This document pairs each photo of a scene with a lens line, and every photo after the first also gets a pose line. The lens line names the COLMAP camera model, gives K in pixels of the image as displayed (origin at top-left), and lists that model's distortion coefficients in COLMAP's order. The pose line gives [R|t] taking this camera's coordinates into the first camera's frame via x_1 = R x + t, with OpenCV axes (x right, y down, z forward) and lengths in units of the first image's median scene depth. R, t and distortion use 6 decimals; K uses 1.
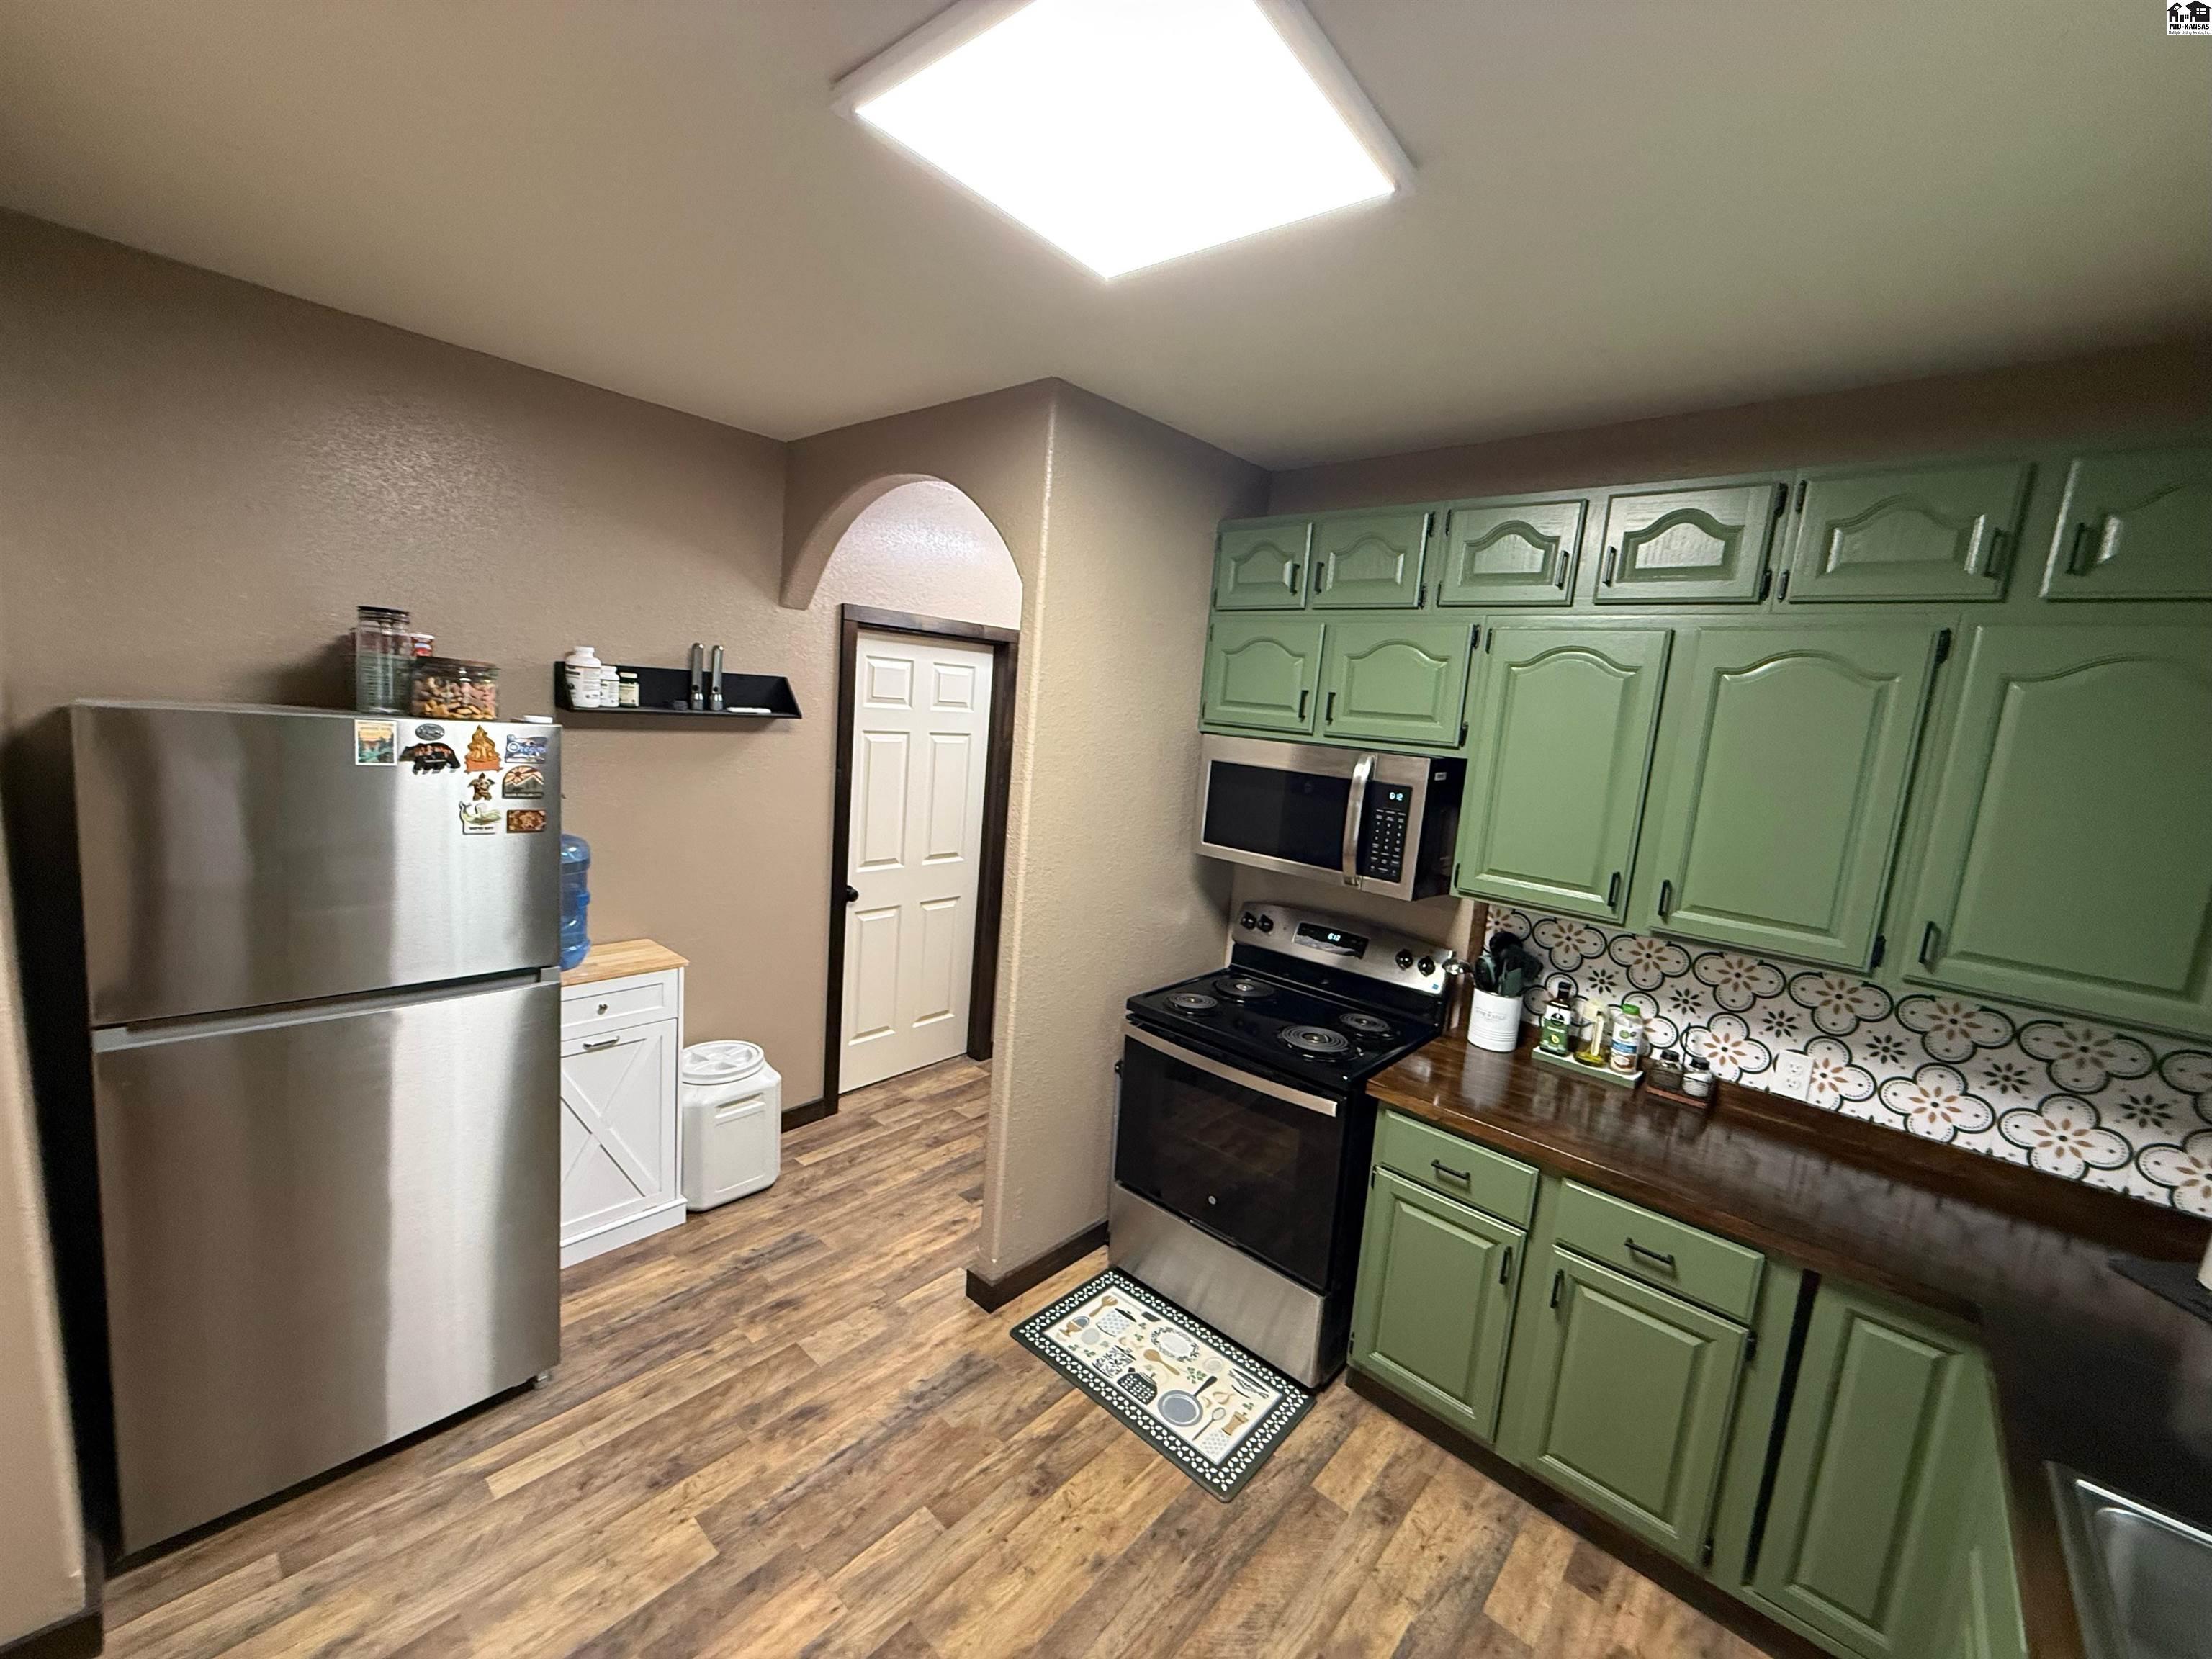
lens RADIAL K [[878.0, 0, 1099.8], [0, 878.0, 830.1], [0, 0, 1]] dist [-0.002159, 0.000342]
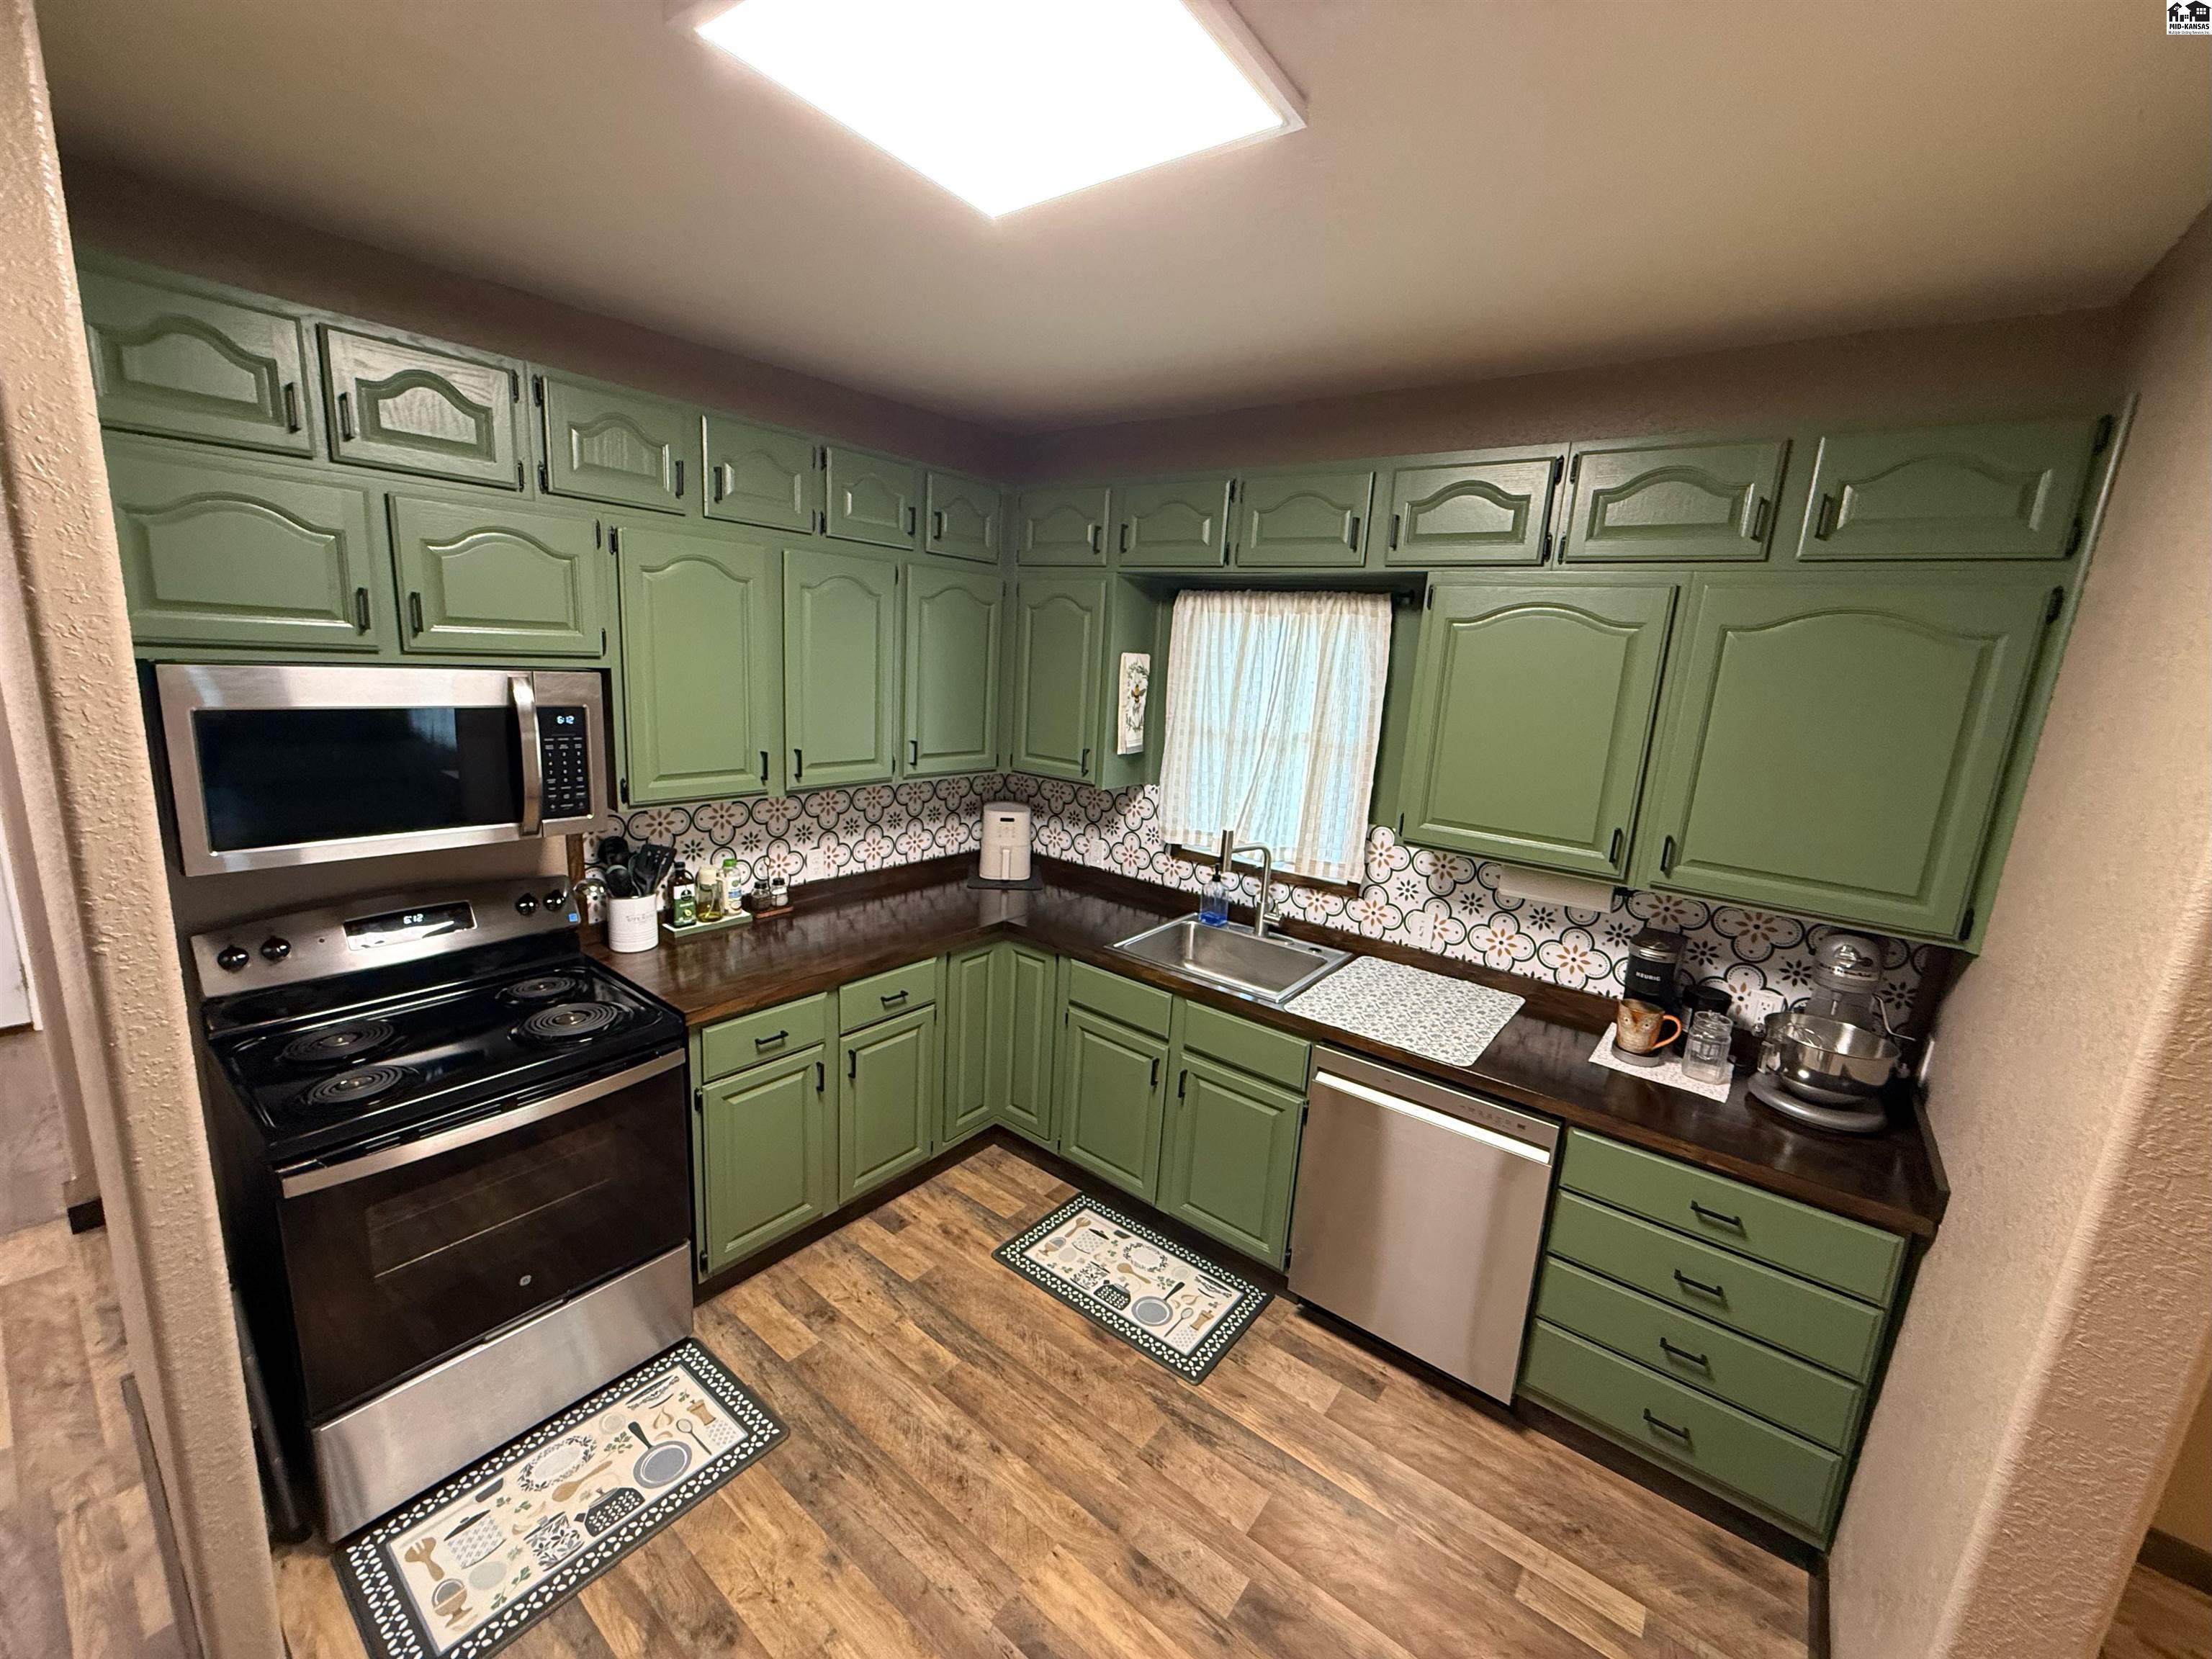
lens RADIAL K [[878.0, 0, 1087.9], [0, 878.0, 831.3], [0, 0, 1]] dist [-0.002159, 0.000342]
pose [[-0.055309, -0.278923, 0.958720, -0.595507], [0.097573, 0.954084, 0.283203, -0.137702], [-0.993690, 0.109208, -0.025554, 0.554087]]
